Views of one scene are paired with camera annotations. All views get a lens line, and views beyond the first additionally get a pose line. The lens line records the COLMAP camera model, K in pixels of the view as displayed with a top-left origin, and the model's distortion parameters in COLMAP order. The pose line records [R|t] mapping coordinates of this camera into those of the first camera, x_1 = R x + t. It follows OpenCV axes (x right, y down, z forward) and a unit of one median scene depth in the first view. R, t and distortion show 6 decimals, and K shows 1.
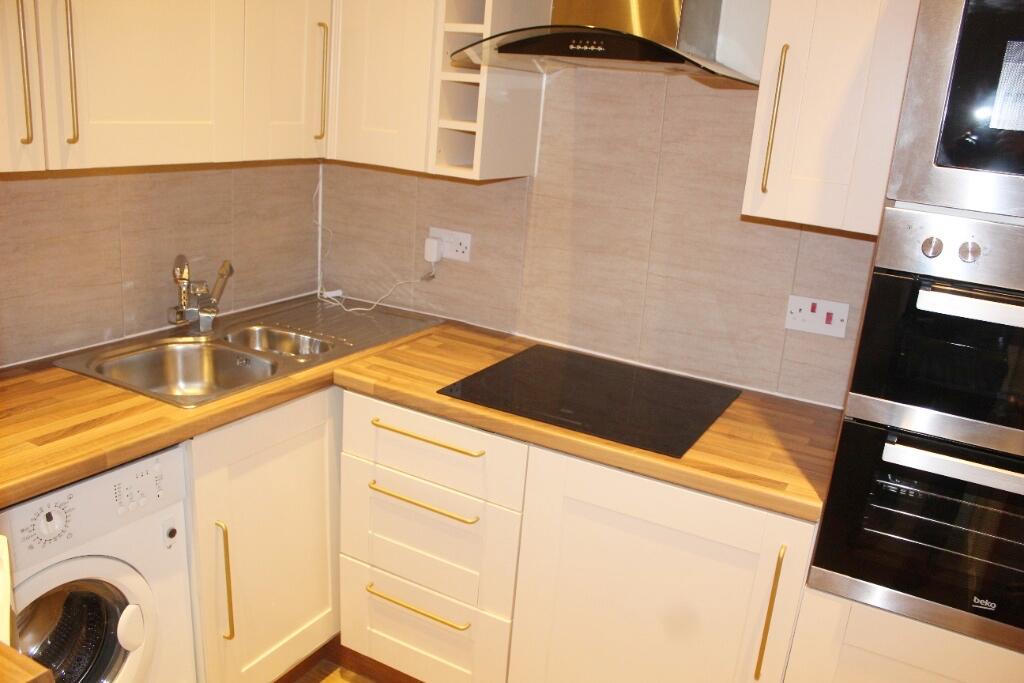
lens RADIAL K [[834.0, 0, 526.4], [0, 834.0, 343.6], [0, 0, 1]] dist [-0.174337, 0.150075]
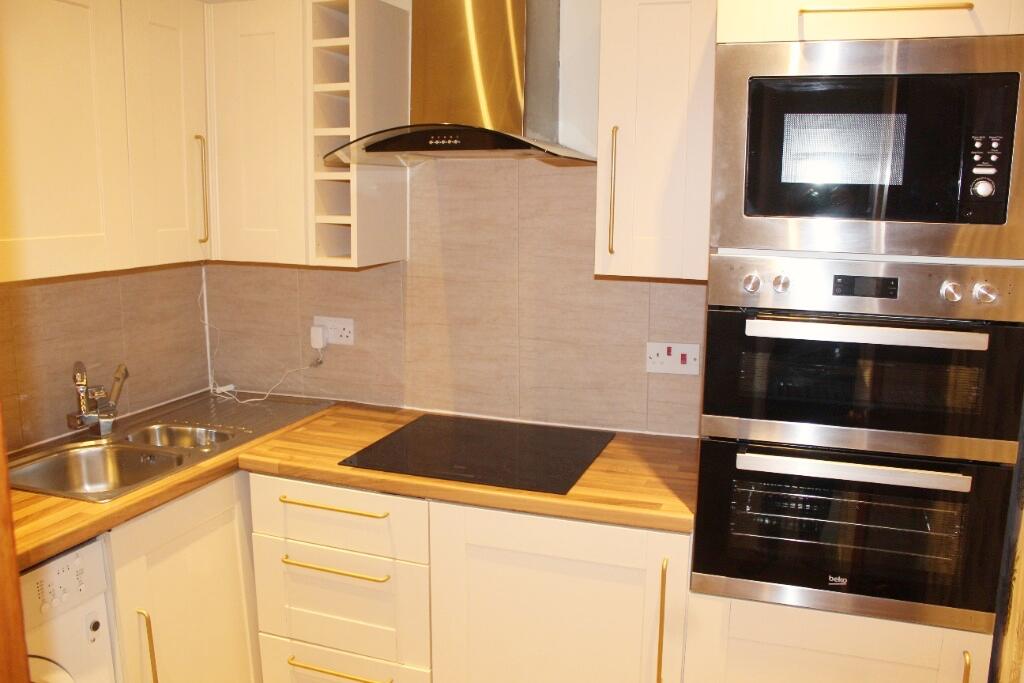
lens RADIAL K [[834.0, 0, 526.4], [0, 834.0, 343.6], [0, 0, 1]] dist [-0.174337, 0.150075]
pose [[0.983850, -0.099497, 0.148796, -0.010594], [0.113917, 0.989246, -0.091738, 0.028630], [-0.138068, 0.107207, 0.984603, -0.098936]]
